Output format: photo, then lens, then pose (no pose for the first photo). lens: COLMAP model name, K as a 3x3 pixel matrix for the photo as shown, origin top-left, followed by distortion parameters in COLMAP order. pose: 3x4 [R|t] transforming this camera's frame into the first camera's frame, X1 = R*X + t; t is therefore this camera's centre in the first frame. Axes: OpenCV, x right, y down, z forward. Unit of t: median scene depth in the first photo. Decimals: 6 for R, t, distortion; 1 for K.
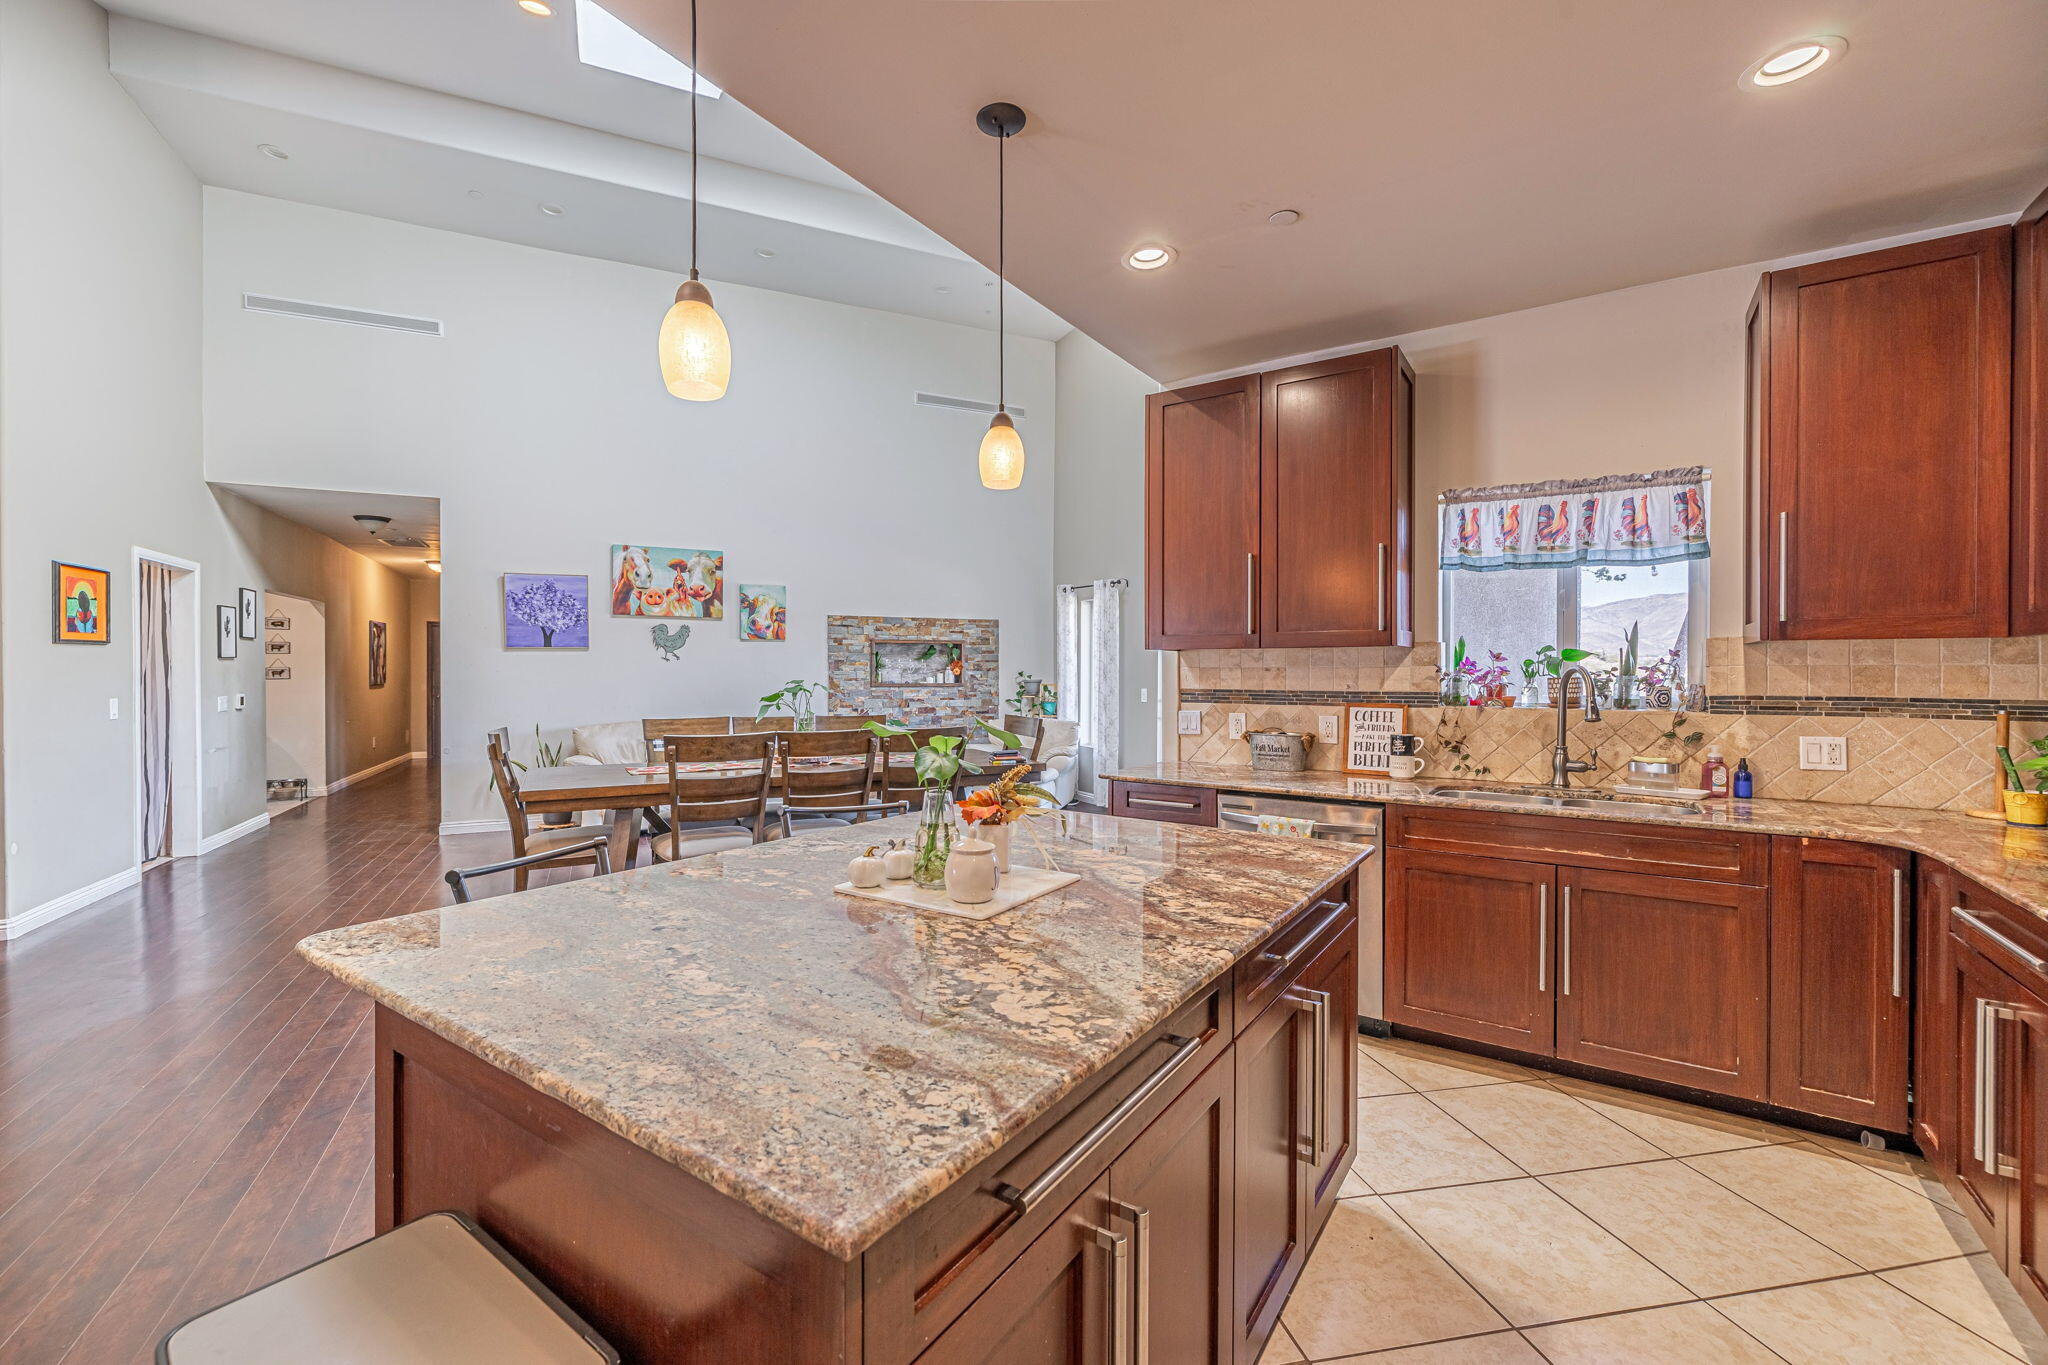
lens RADIAL K [[861.6, 0, 1012.2], [0, 861.6, 676.8], [0, 0, 1]] dist [0.000559, 0.000273]
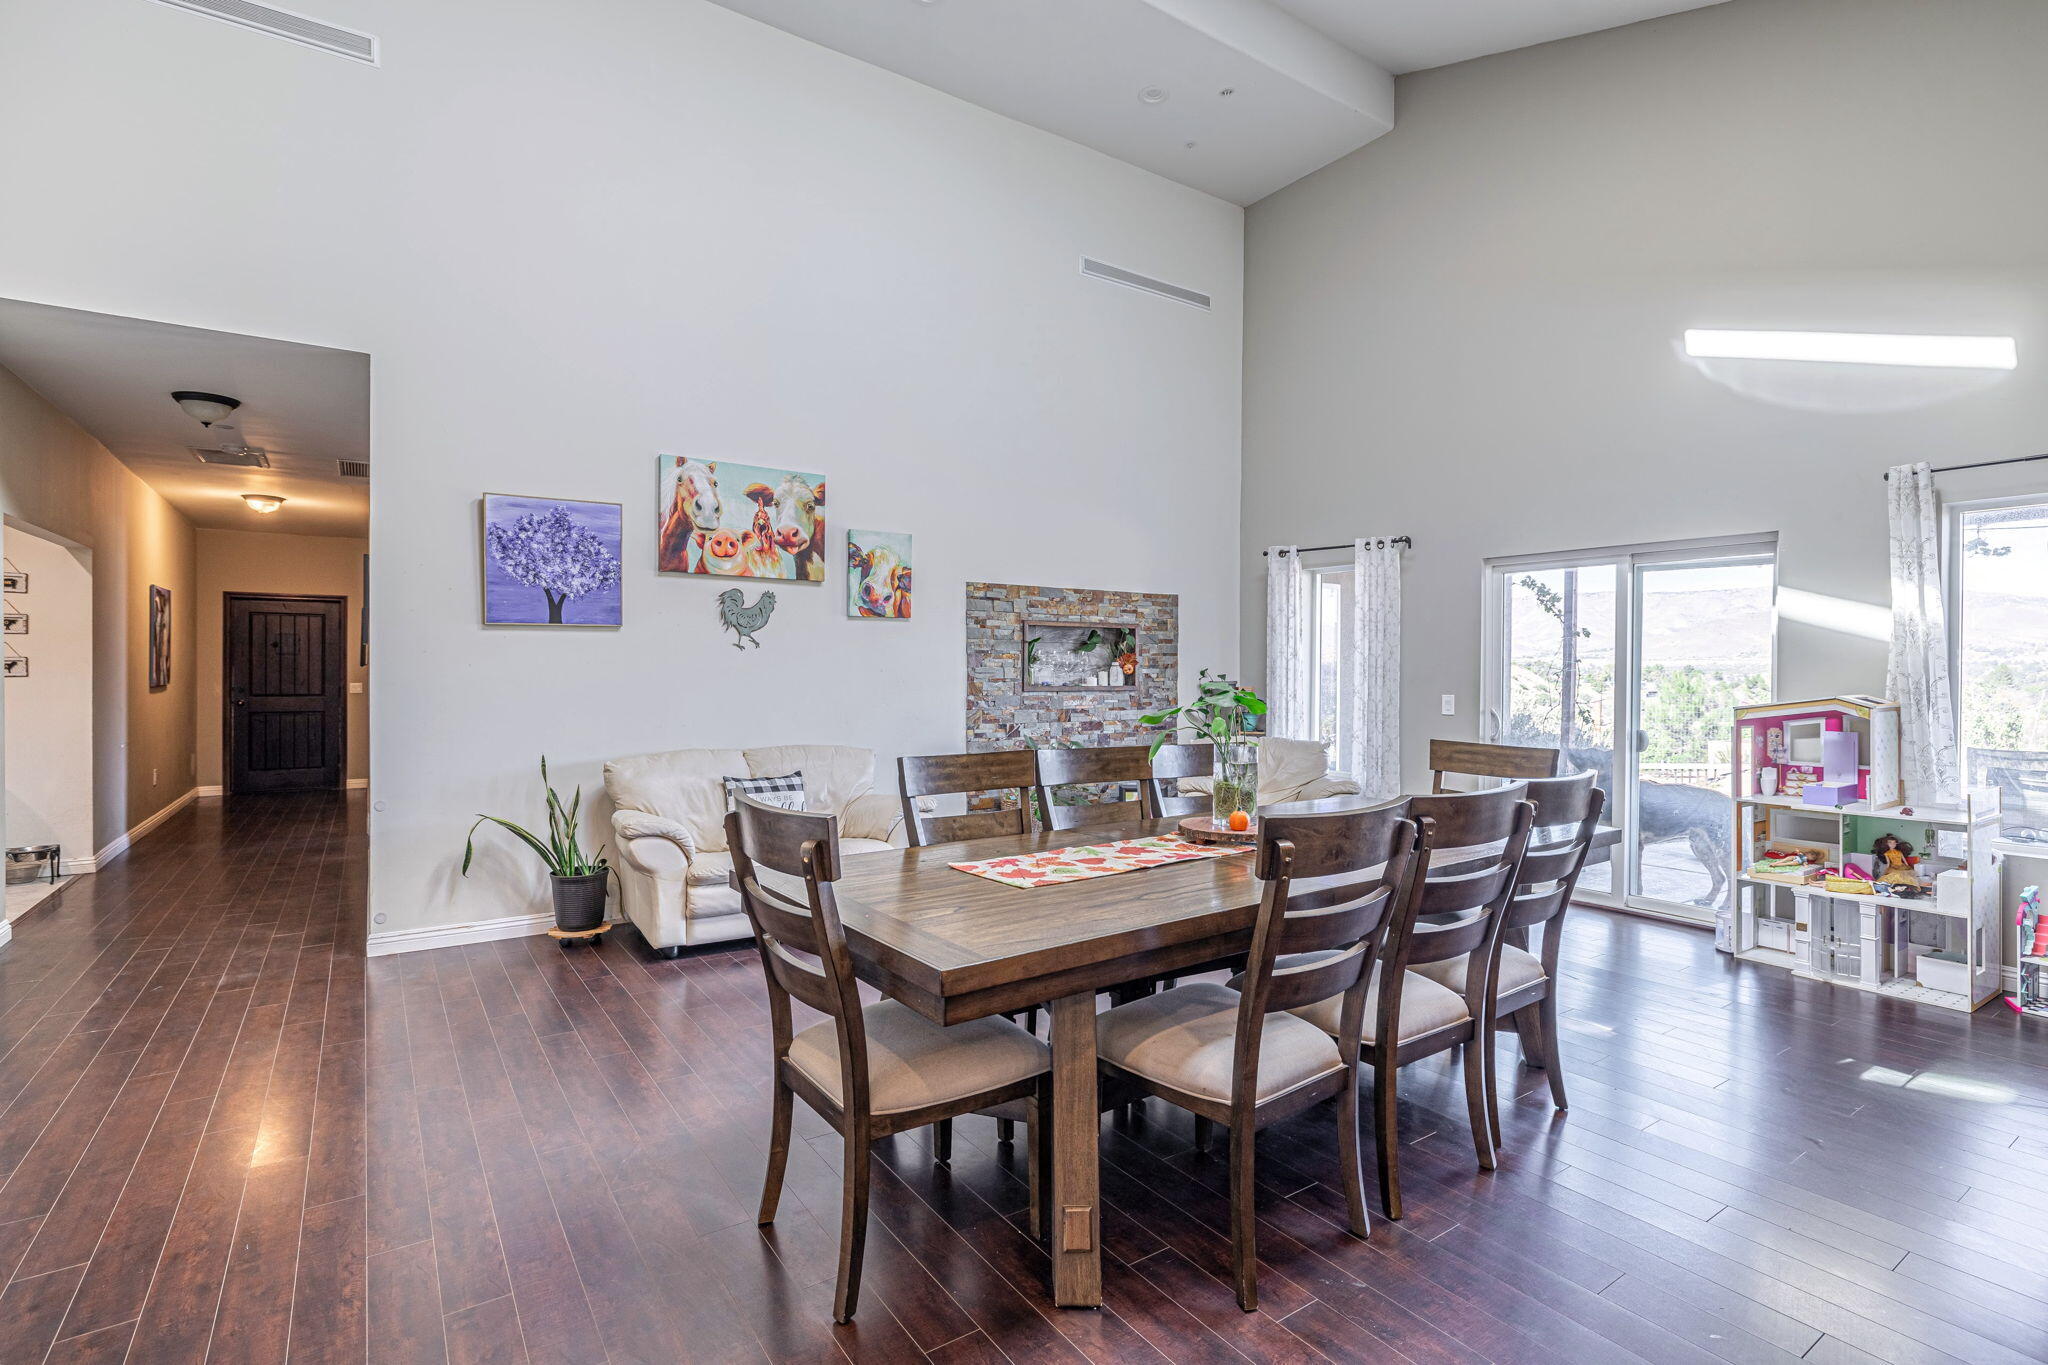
lens RADIAL K [[949.6, 0, 987.2], [0, 949.6, 677.9], [0, 0, 1]] dist [-0.004802, -0.000233]
pose [[0.989272, 0.003165, 0.146049, -0.310363], [-0.003294, 0.999994, 0.000637, 0.000895], [-0.146046, -0.001111, 0.989277, 0.289826]]
